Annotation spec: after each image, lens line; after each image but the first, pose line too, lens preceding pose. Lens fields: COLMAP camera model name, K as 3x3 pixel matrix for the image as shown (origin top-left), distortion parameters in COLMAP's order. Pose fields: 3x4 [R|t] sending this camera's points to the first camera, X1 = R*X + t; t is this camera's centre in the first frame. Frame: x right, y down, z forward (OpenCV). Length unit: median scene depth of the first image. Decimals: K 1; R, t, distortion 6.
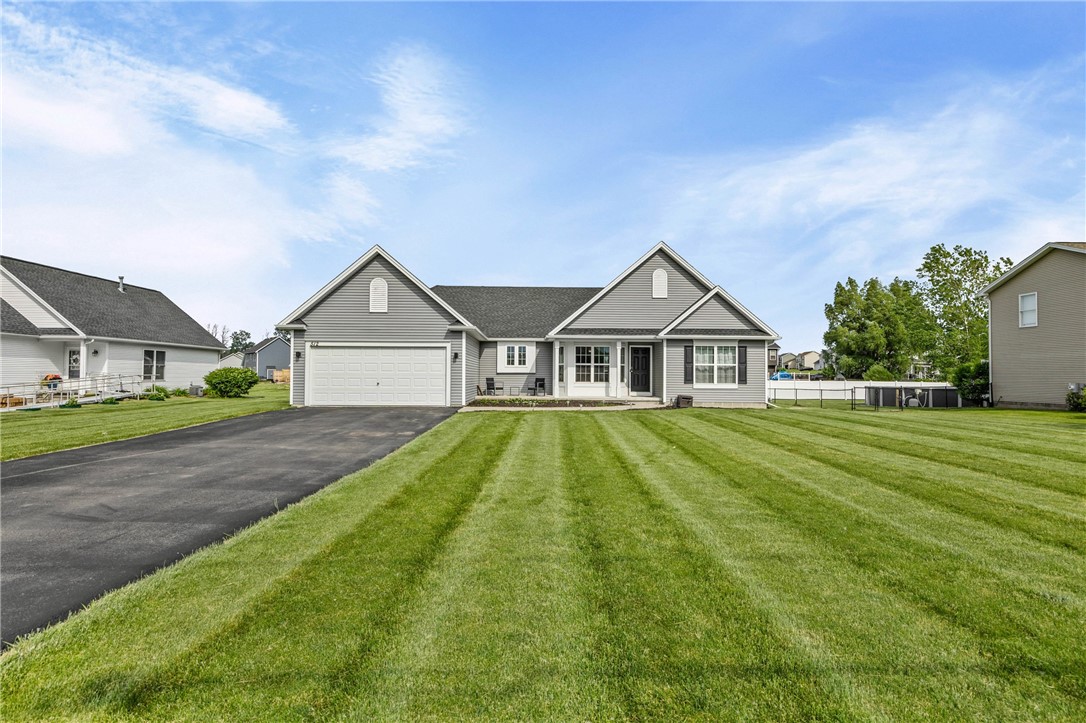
lens RADIAL K [[587.2, 0, 540.0], [0, 587.2, 363.7], [0, 0, 1]] dist [0.000076, 0.000003]
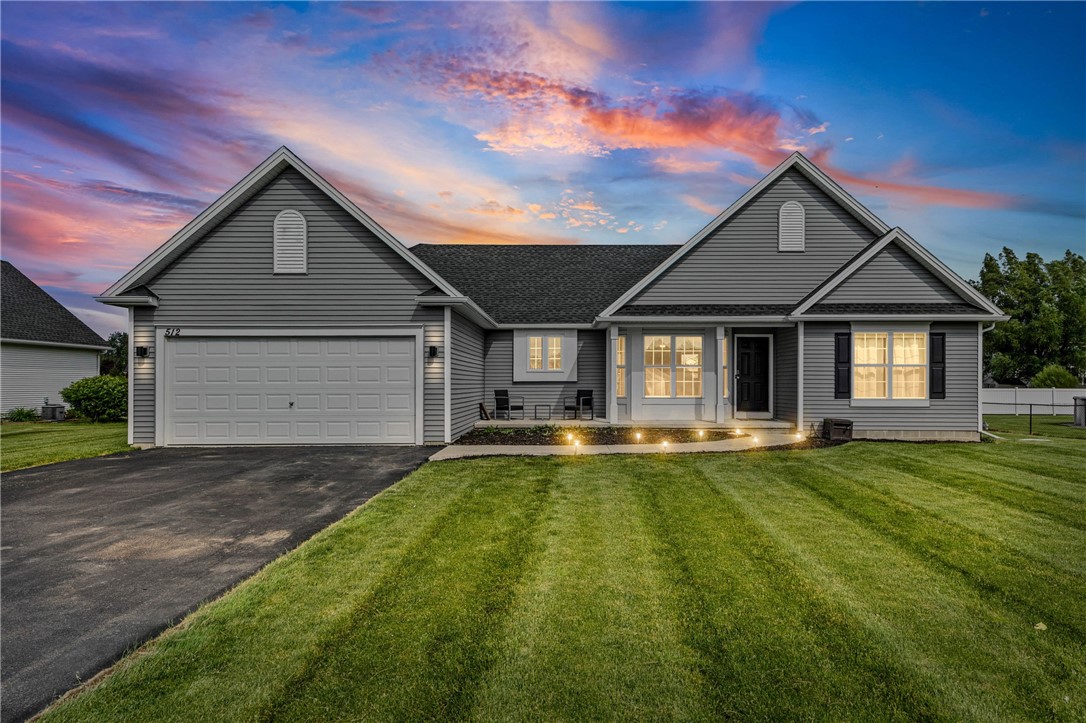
lens RADIAL K [[718.3, 0, 541.7], [0, 718.3, 366.6], [0, 0, 1]] dist [0.010513, 0.001030]
pose [[0.998691, -0.007476, -0.050600, -0.007124], [0.007378, 0.999971, -0.002124, 0.001865], [0.050614, 0.001748, 0.998717, 0.278849]]
